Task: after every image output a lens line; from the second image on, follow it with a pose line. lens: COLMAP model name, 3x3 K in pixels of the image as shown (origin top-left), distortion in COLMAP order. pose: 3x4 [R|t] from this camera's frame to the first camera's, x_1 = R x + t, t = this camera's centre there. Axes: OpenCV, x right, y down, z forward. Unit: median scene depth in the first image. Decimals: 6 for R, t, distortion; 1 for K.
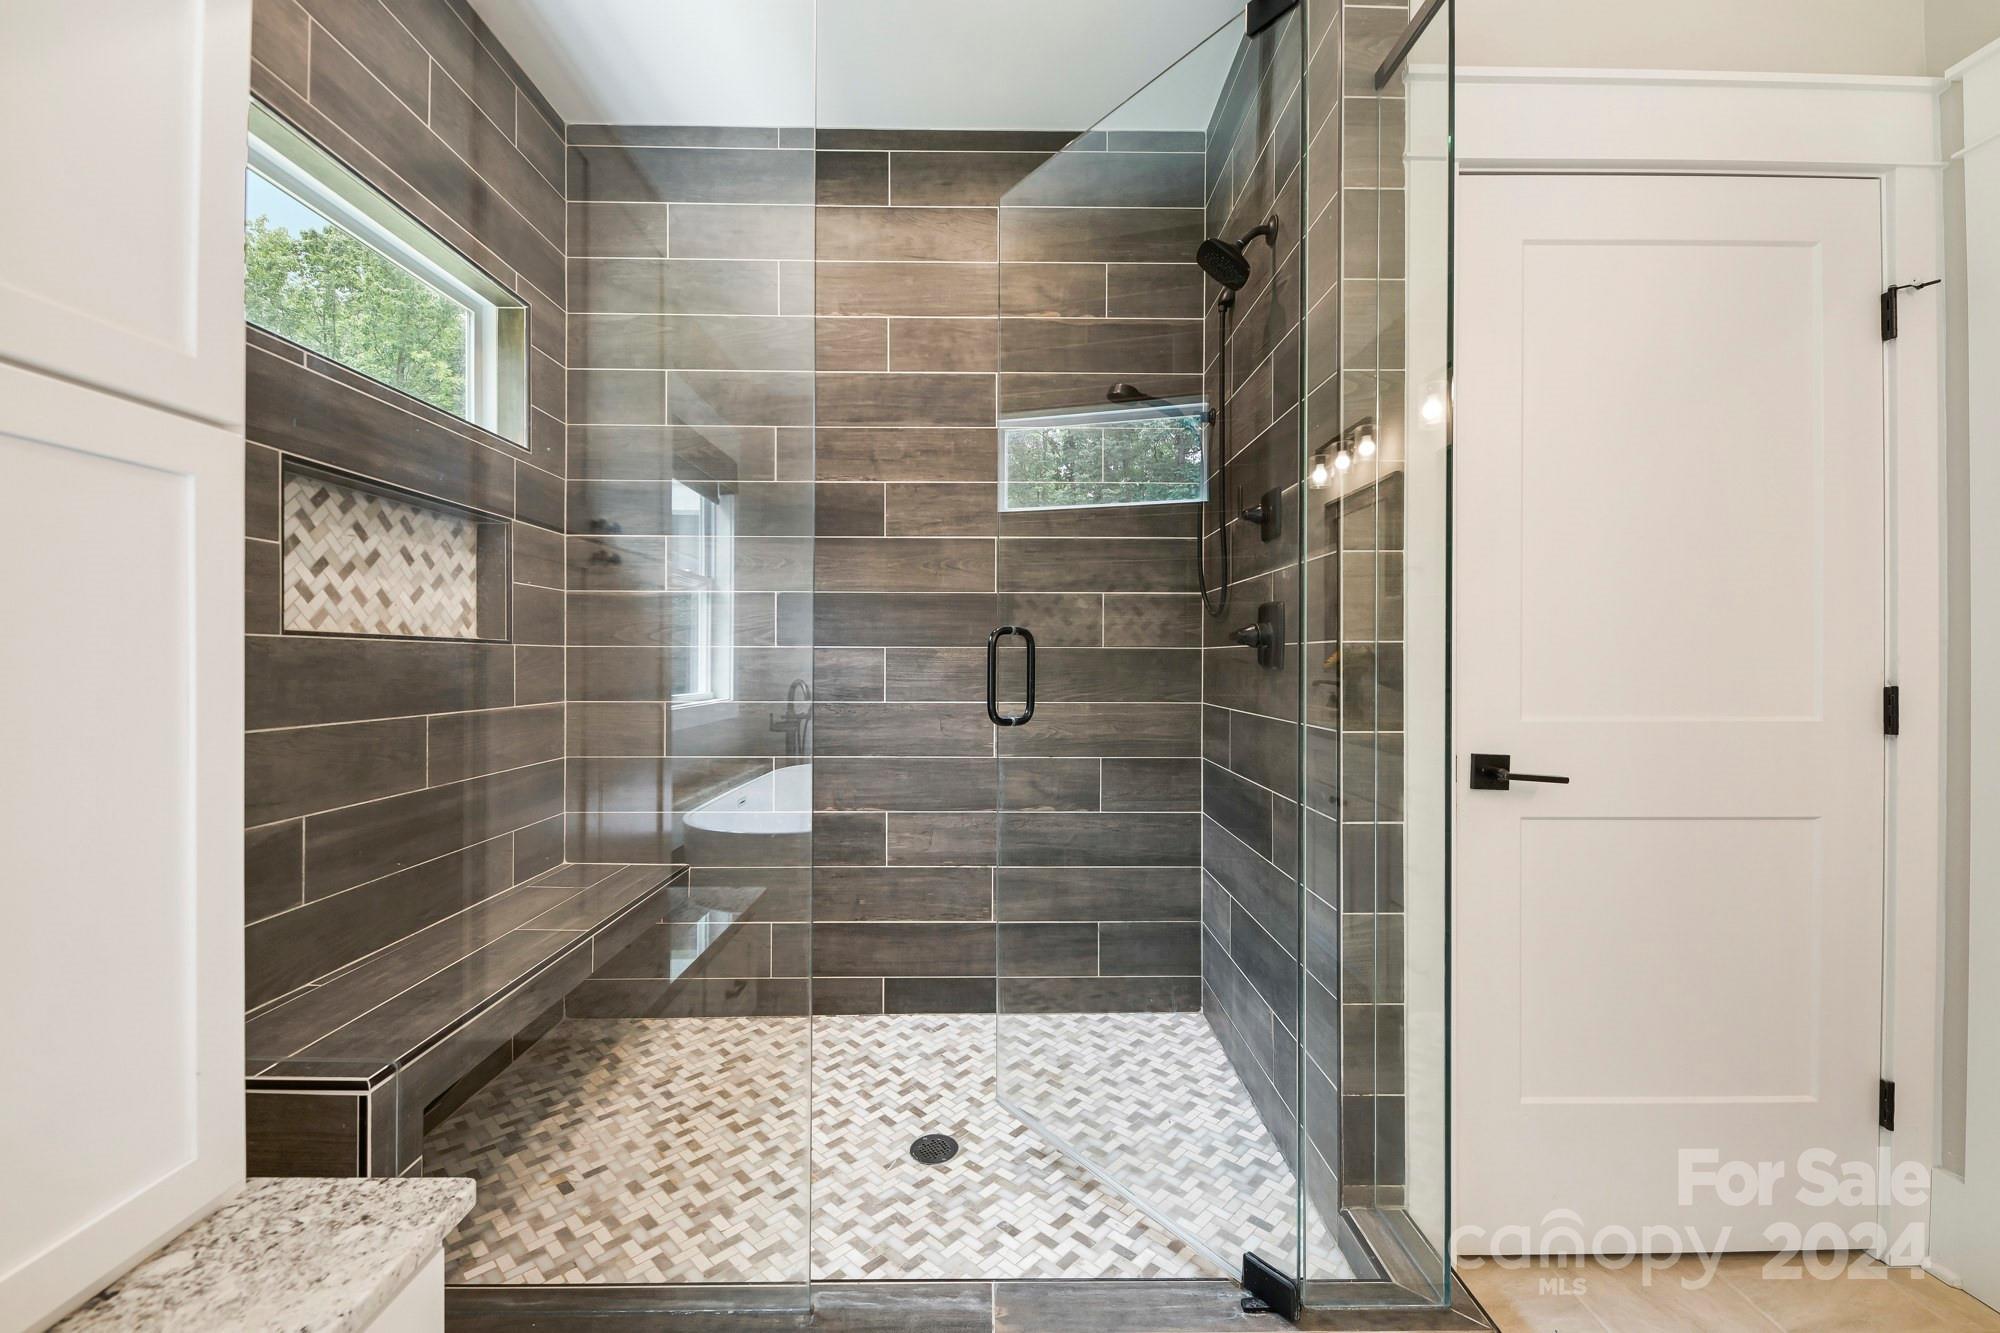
lens RADIAL K [[801.9, 0, 998.5], [0, 801.9, 663.6], [0, 0, 1]] dist [0.017341, -0.010470]
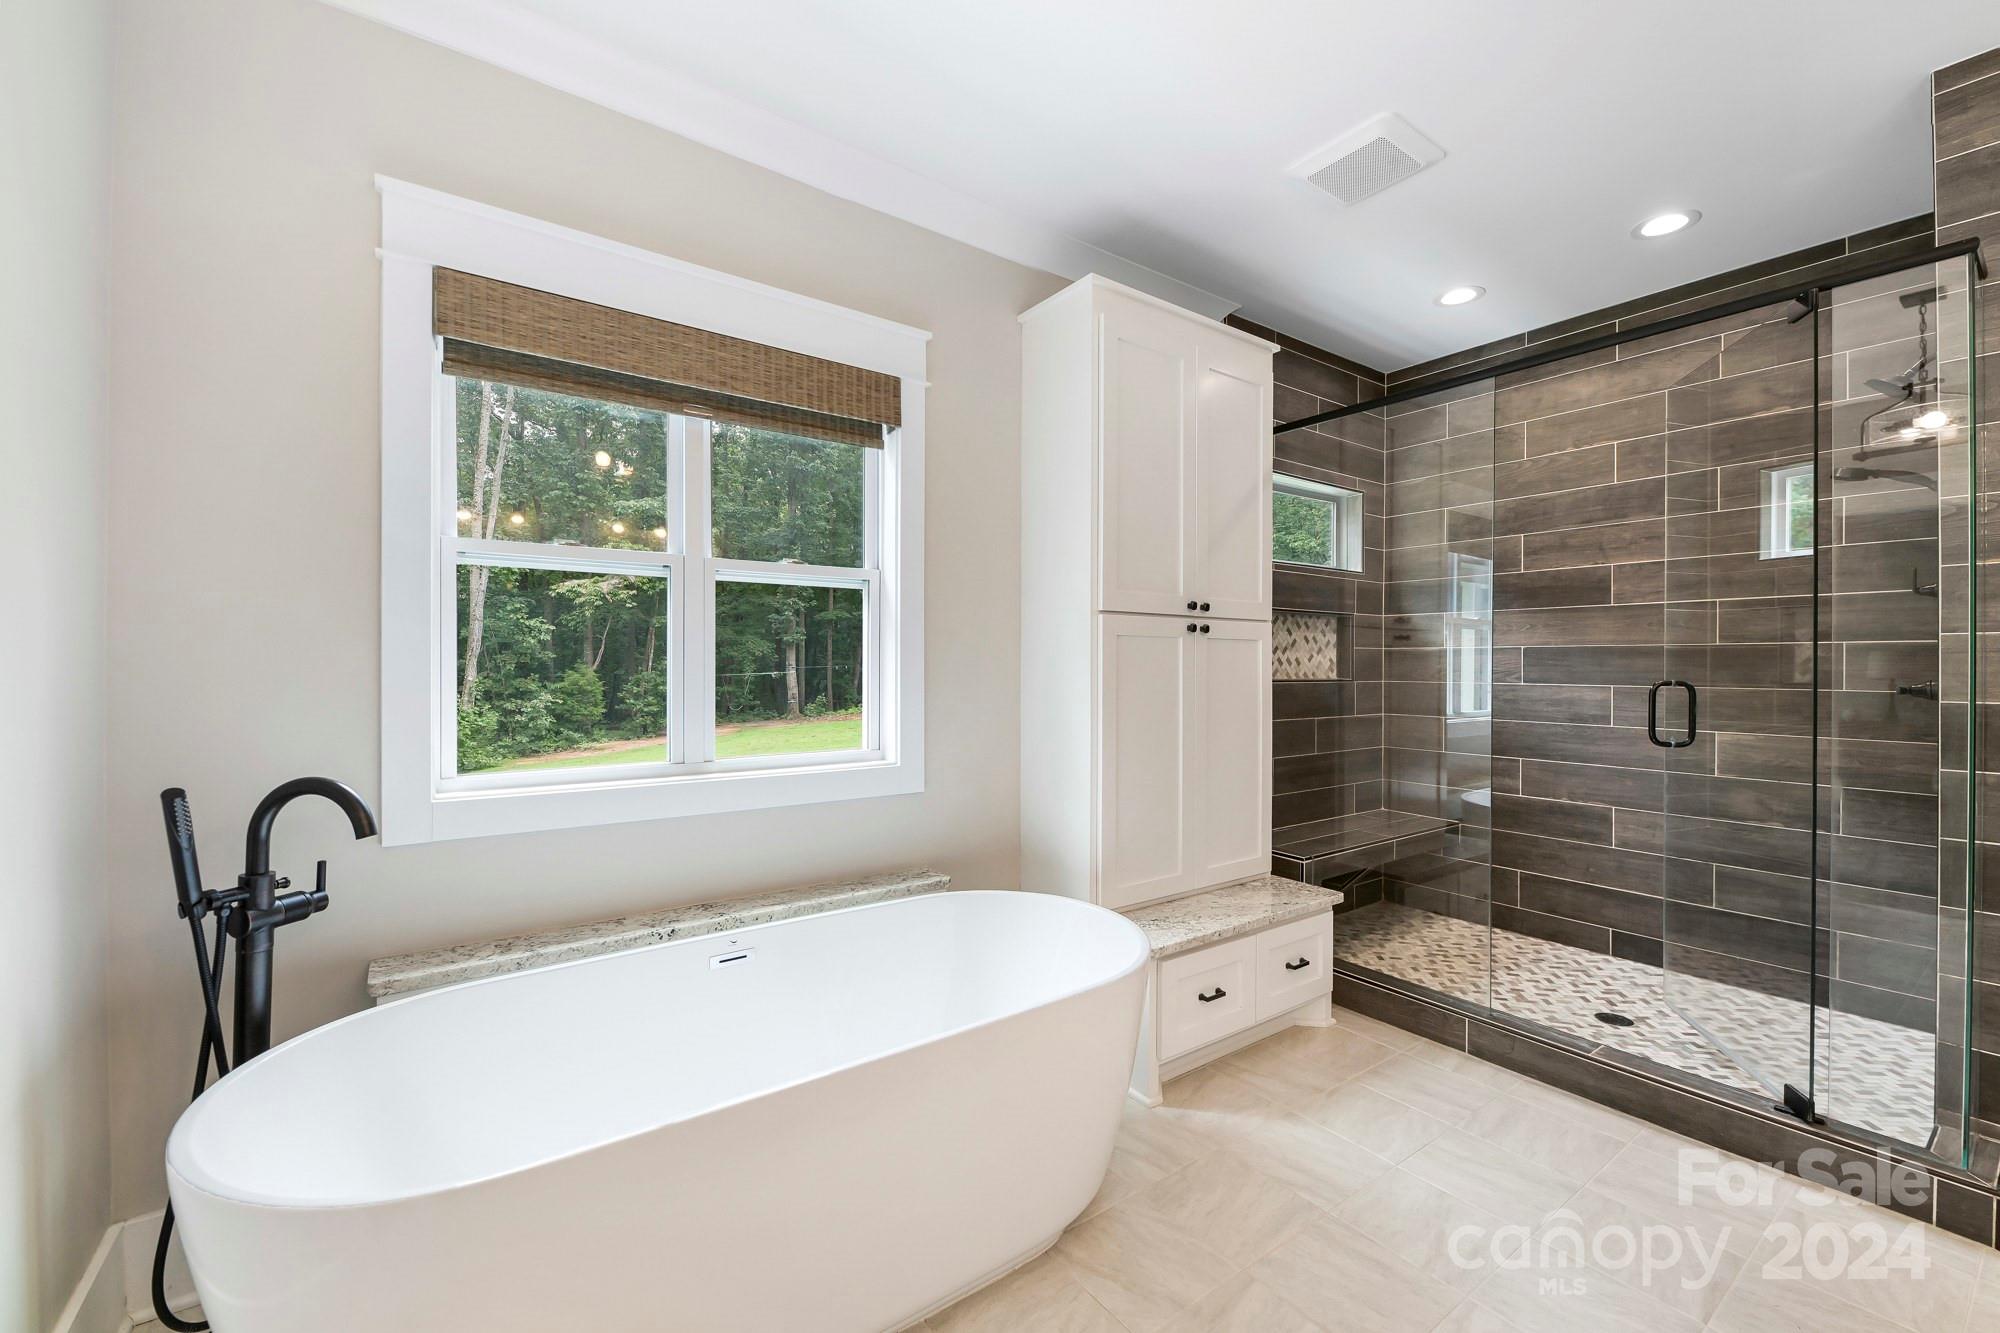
lens RADIAL K [[801.9, 0, 998.5], [0, 801.9, 663.6], [0, 0, 1]] dist [0.017341, -0.010470]
pose [[0.578622, -0.000976, -0.815595, 0.418045], [-0.004319, 0.999982, -0.004261, -0.053484], [0.815584, 0.005988, 0.578608, -0.714996]]
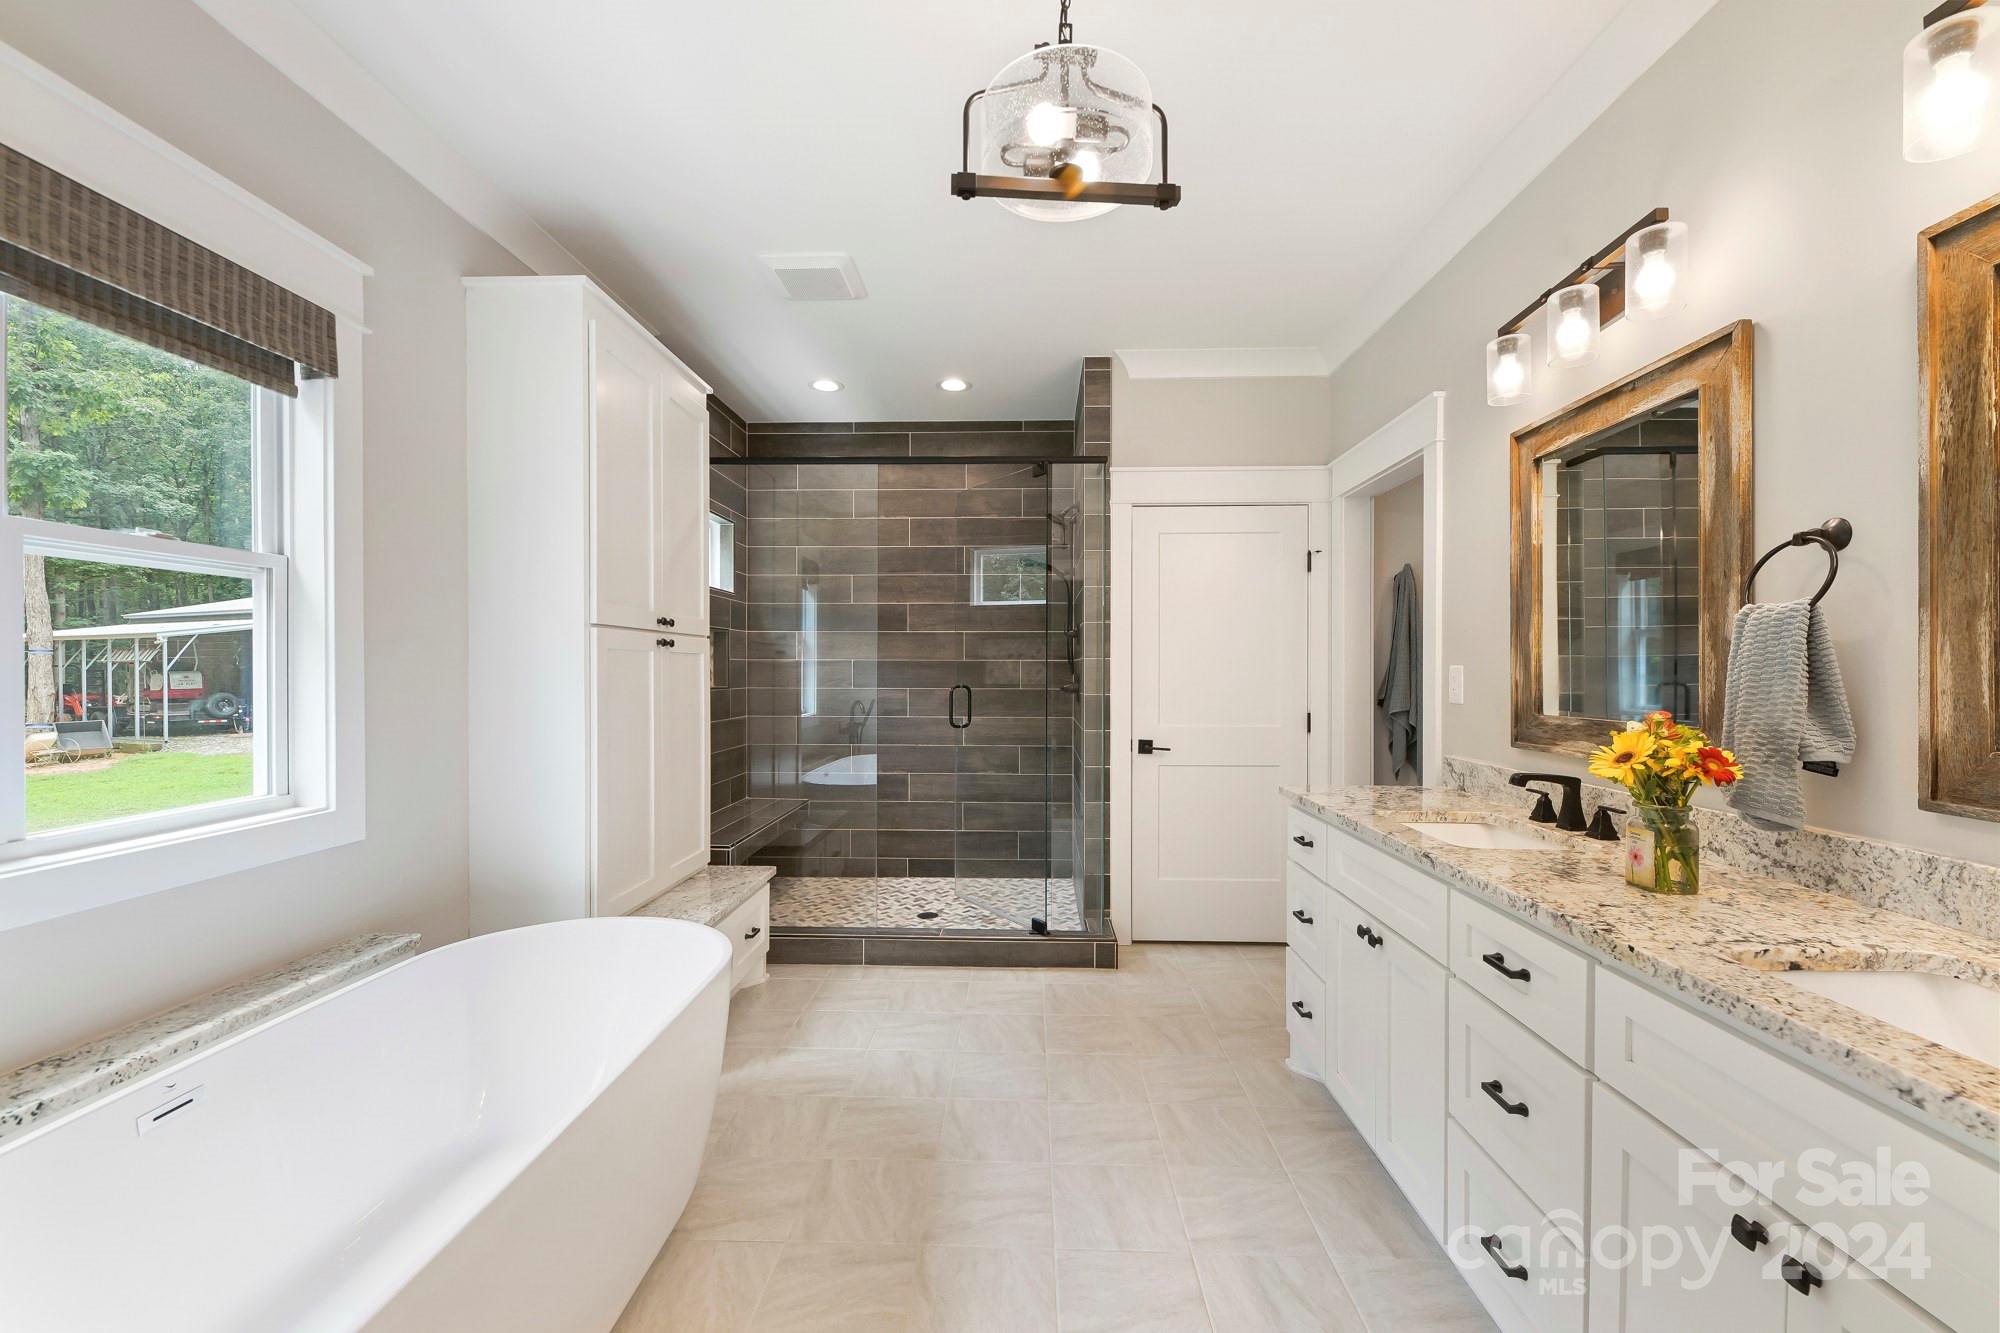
lens RADIAL K [[797.3, 0, 1004.1], [0, 797.3, 674.0], [0, 0, 1]] dist [0.019650, -0.010141]
pose [[0.999255, -0.000991, -0.038574, 0.185640], [0.001058, 0.999998, 0.001710, -0.065492], [0.038572, -0.001749, 0.999254, -1.031908]]
